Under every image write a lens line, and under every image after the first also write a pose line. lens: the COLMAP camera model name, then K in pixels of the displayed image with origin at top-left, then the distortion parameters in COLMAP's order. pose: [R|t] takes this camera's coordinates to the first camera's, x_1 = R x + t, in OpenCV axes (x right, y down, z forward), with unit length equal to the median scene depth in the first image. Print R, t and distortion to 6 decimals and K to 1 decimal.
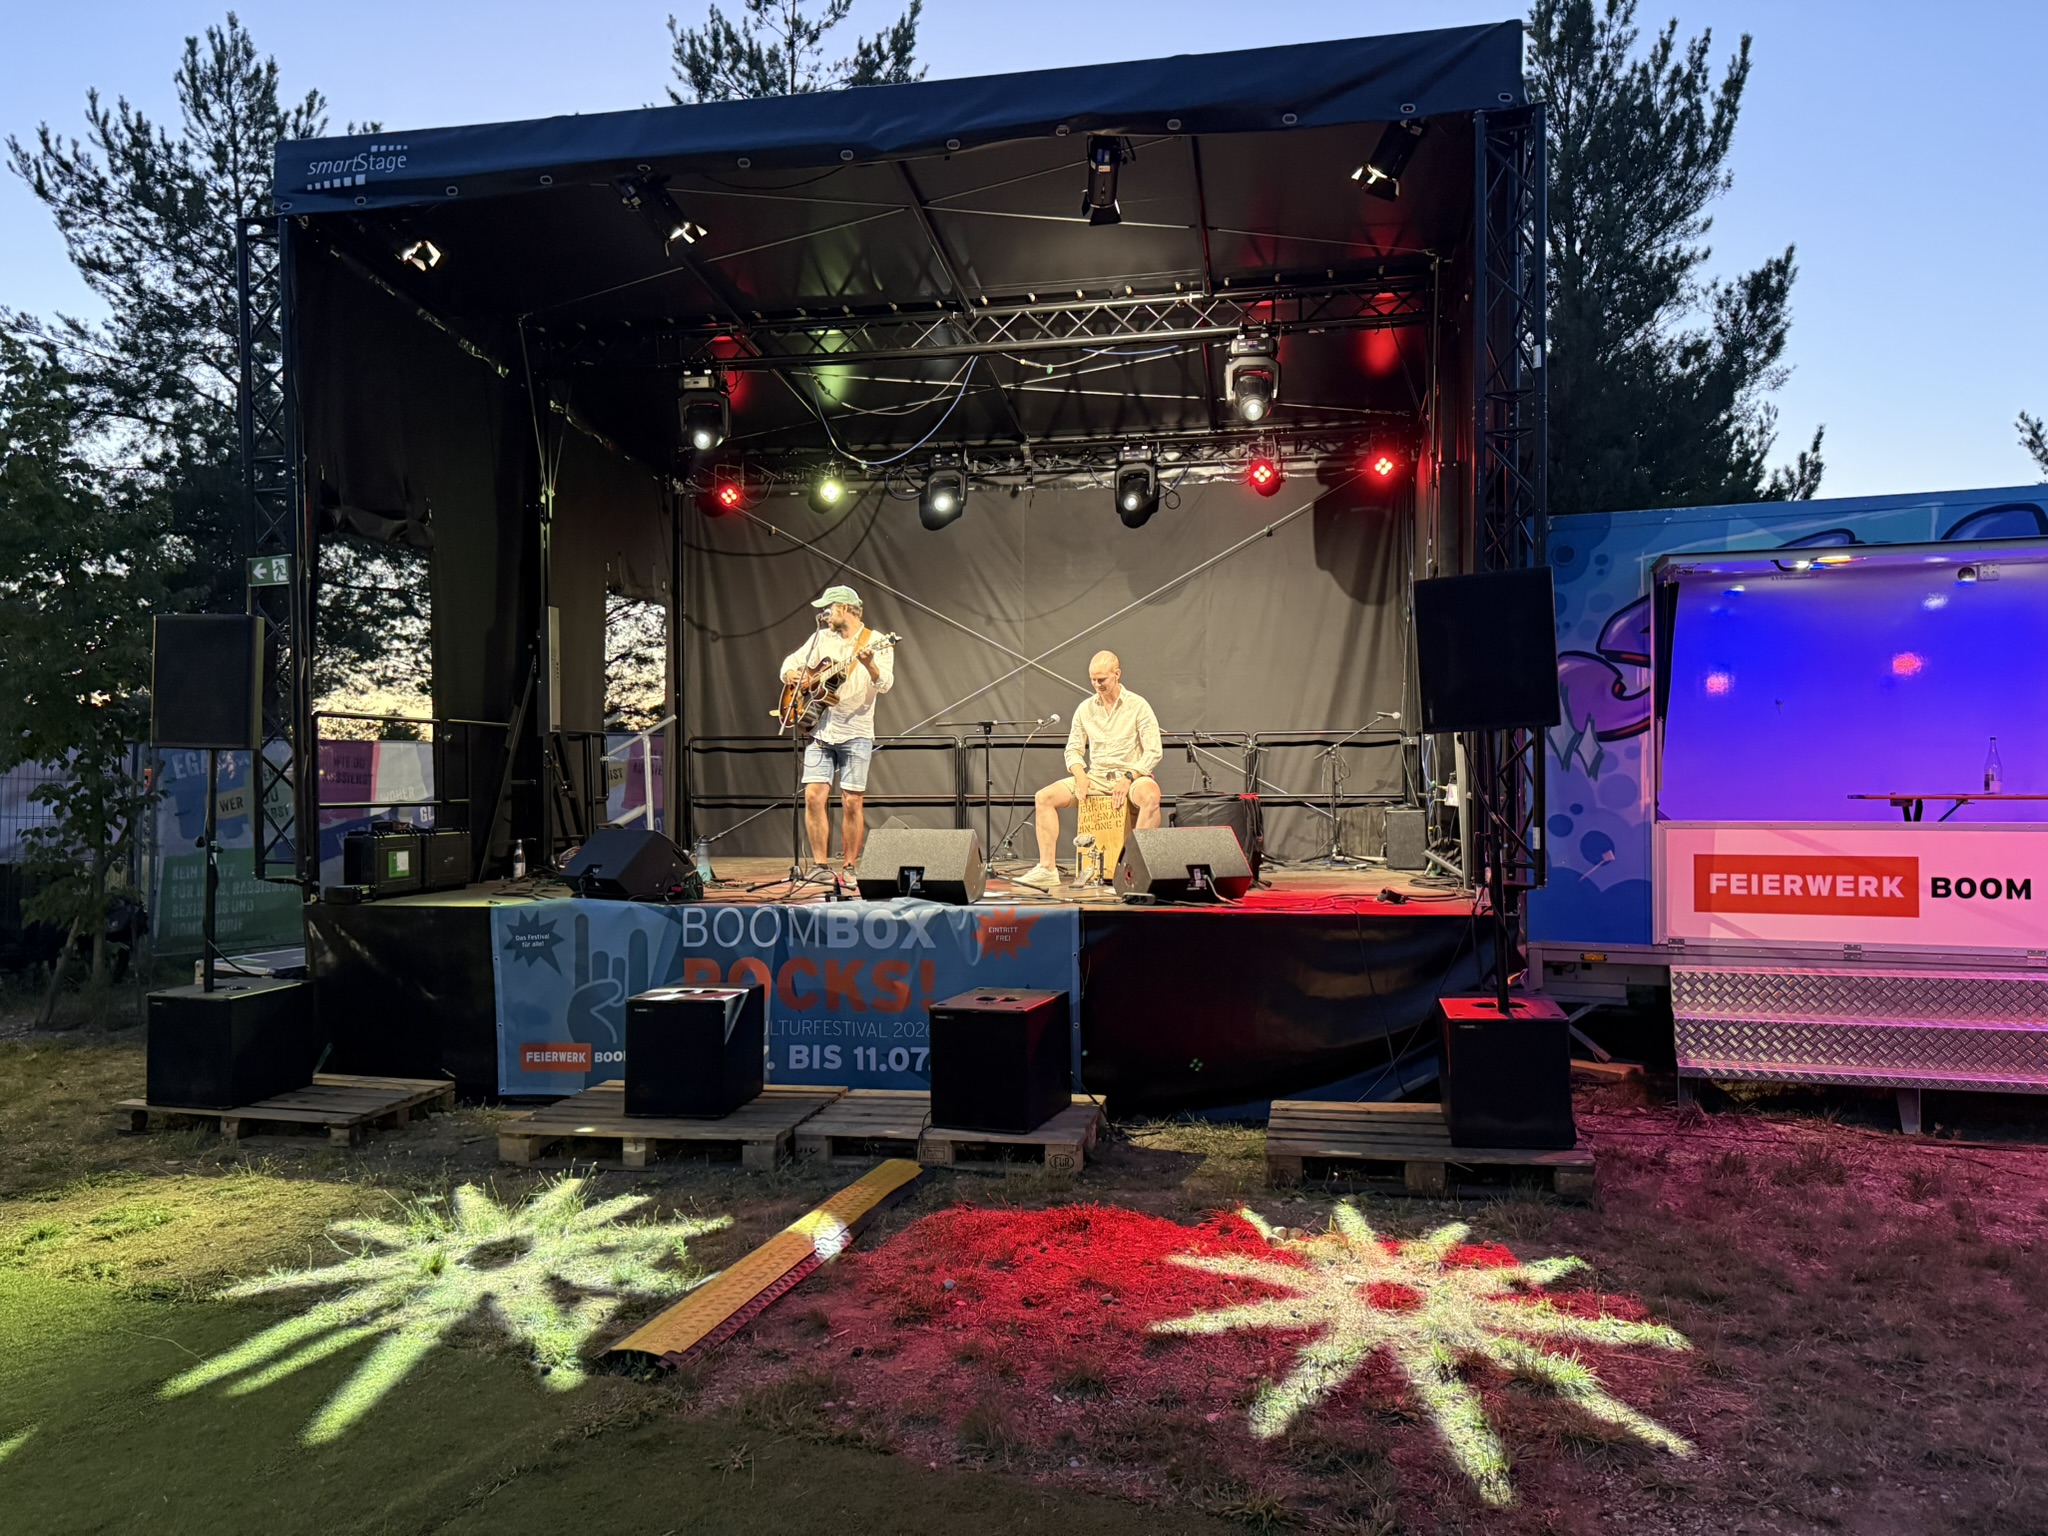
lens RADIAL K [[1453.3, 0, 1031.1], [0, 1453.3, 758.5], [0, 0, 1]] dist [0.052341, -0.062876]
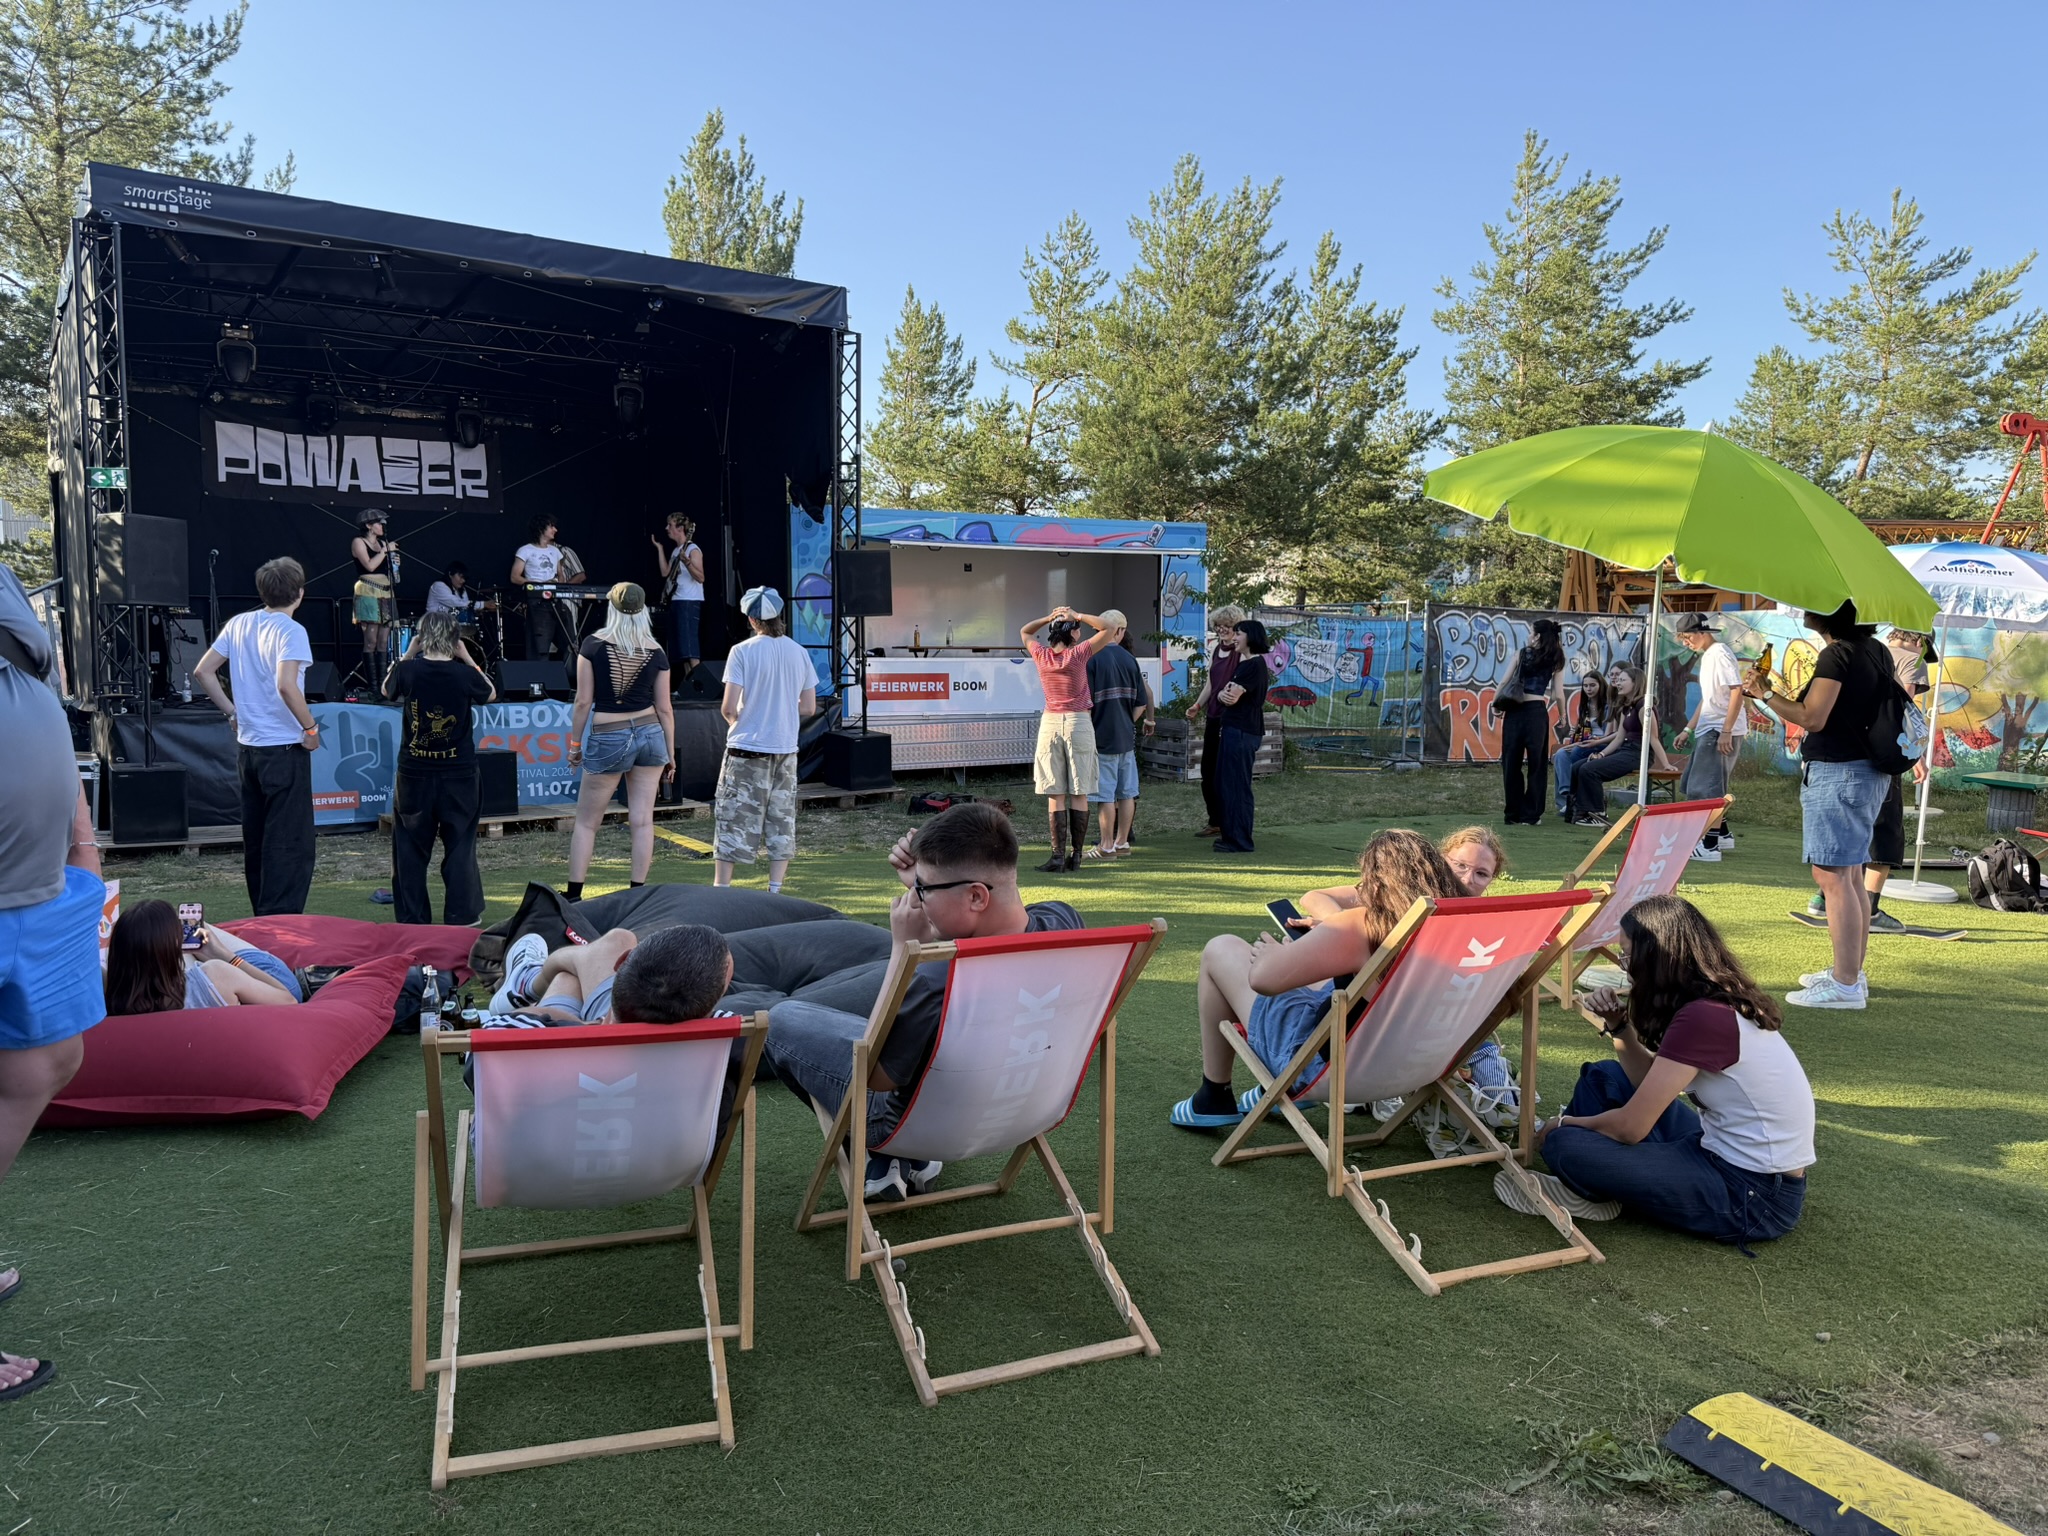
lens RADIAL K [[1418.3, 0, 1018.8], [0, 1418.3, 772.1], [0, 0, 1]] dist [0.089826, -0.158815]
pose [[0.680020, -0.059510, 0.730775, -0.897569], [-0.020993, 0.994712, 0.100539, -0.002981], [-0.732893, -0.083710, 0.675174, -0.564374]]
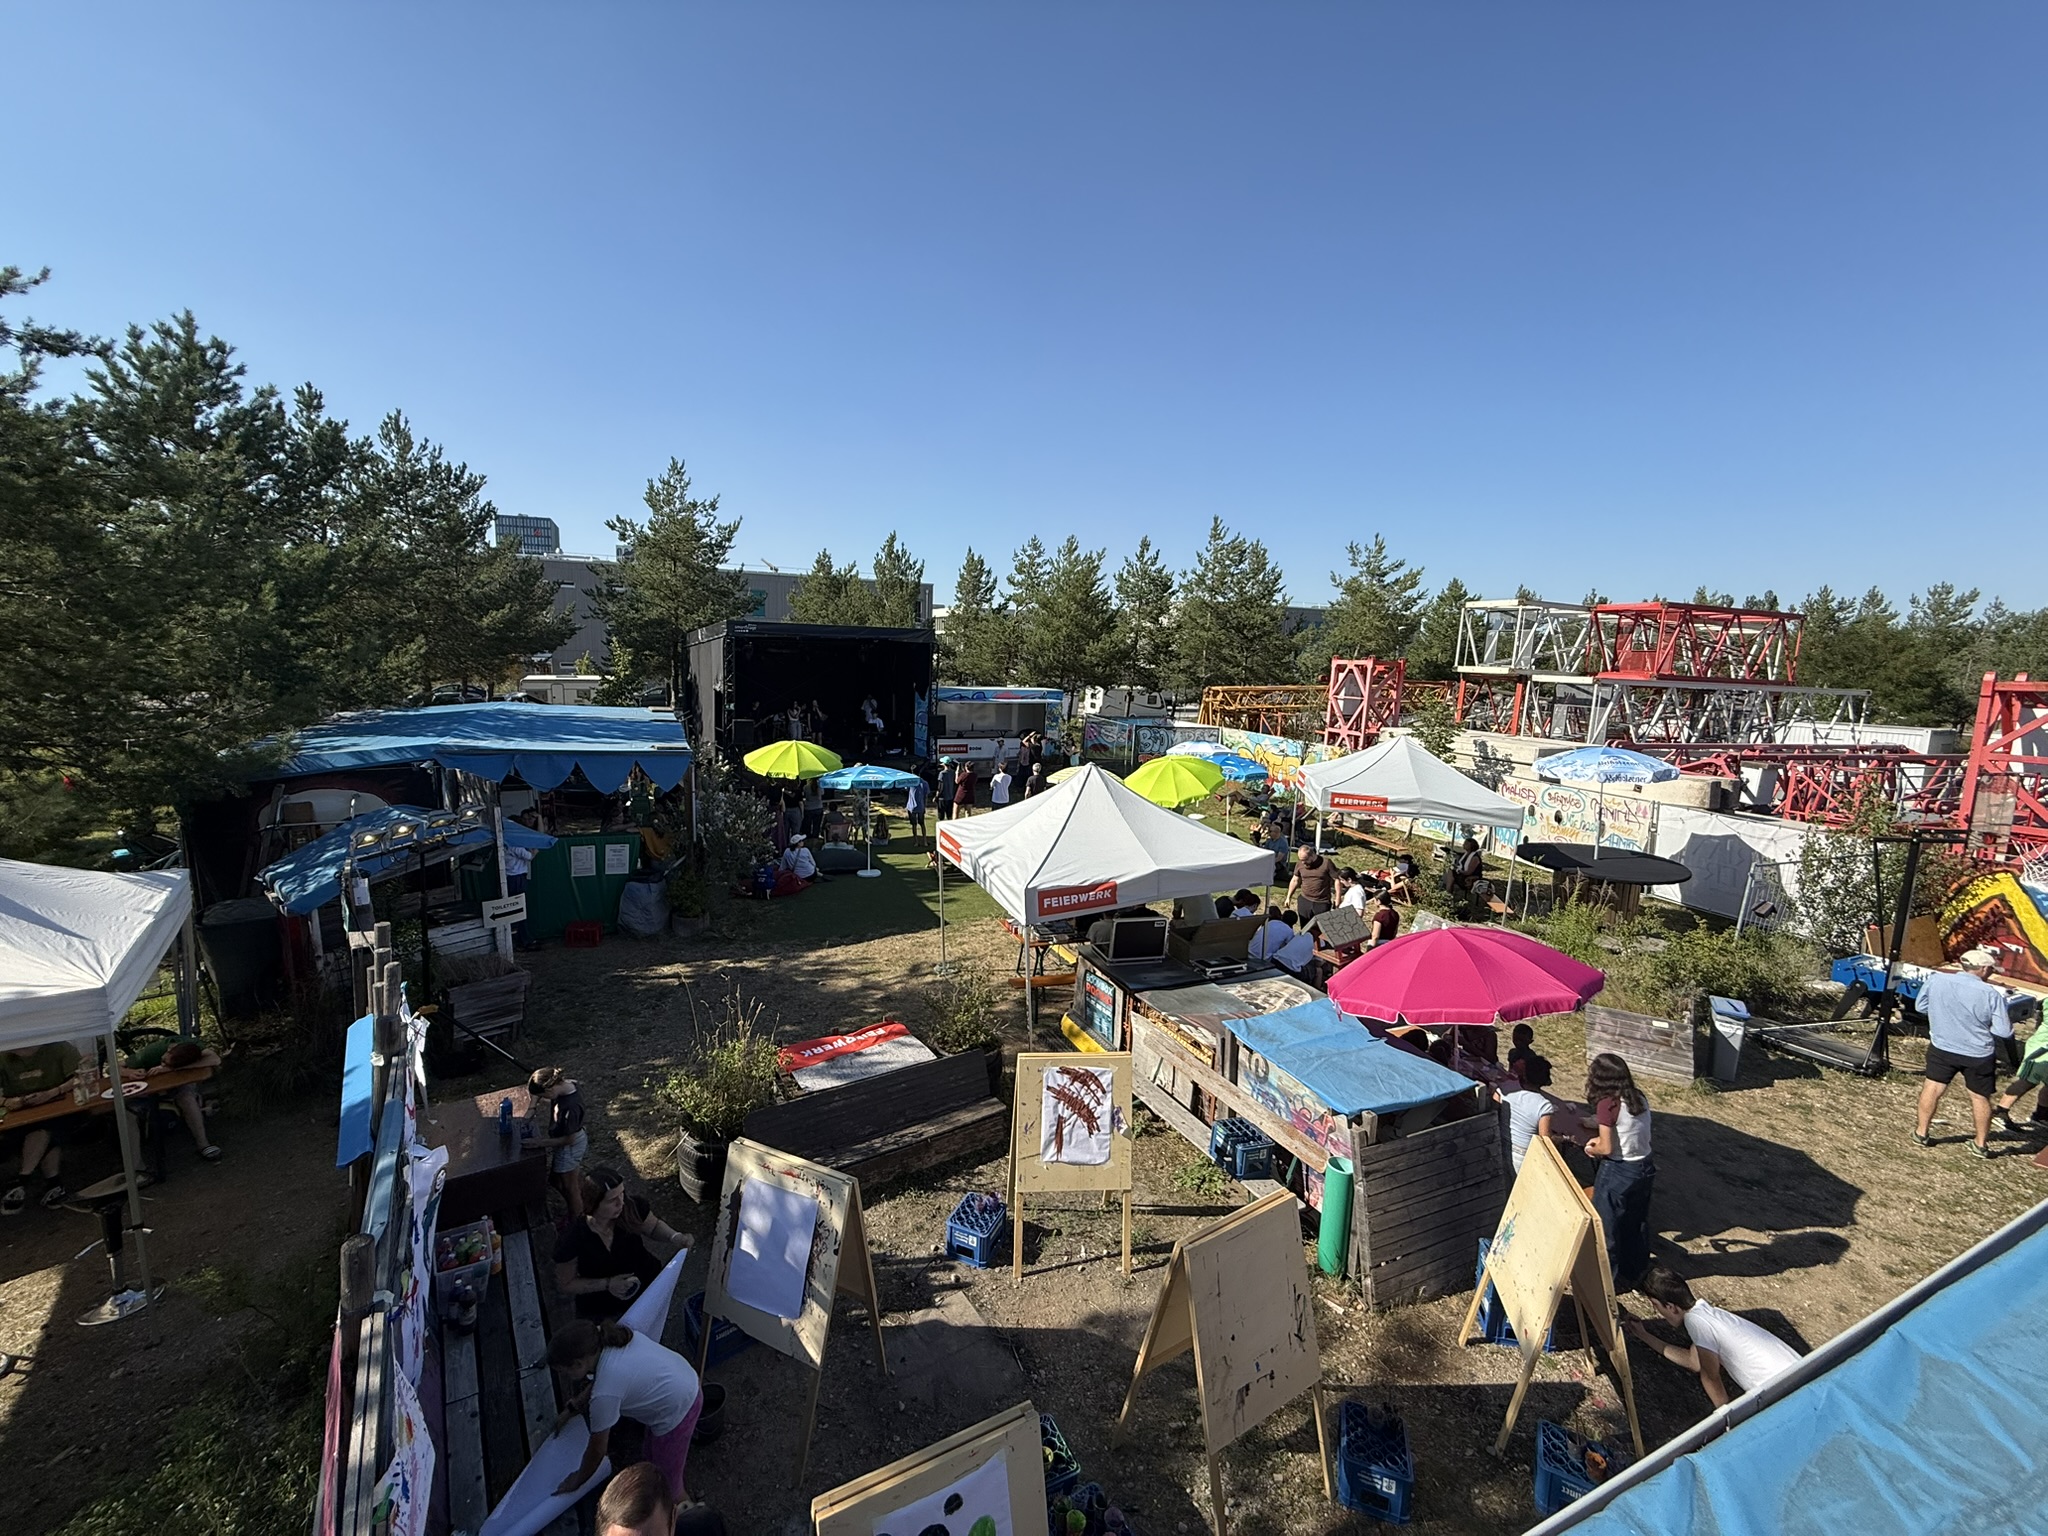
lens RADIAL K [[813.4, 0, 1059.3], [0, 813.4, 763.9], [0, 0, 1]] dist [0.000007, 0.000001]
pose [[0.664778, -0.076556, 0.743108, -1.778863], [-0.063403, 0.985364, 0.158233, -0.430734], [-0.744345, -0.152305, 0.650195, -1.647721]]
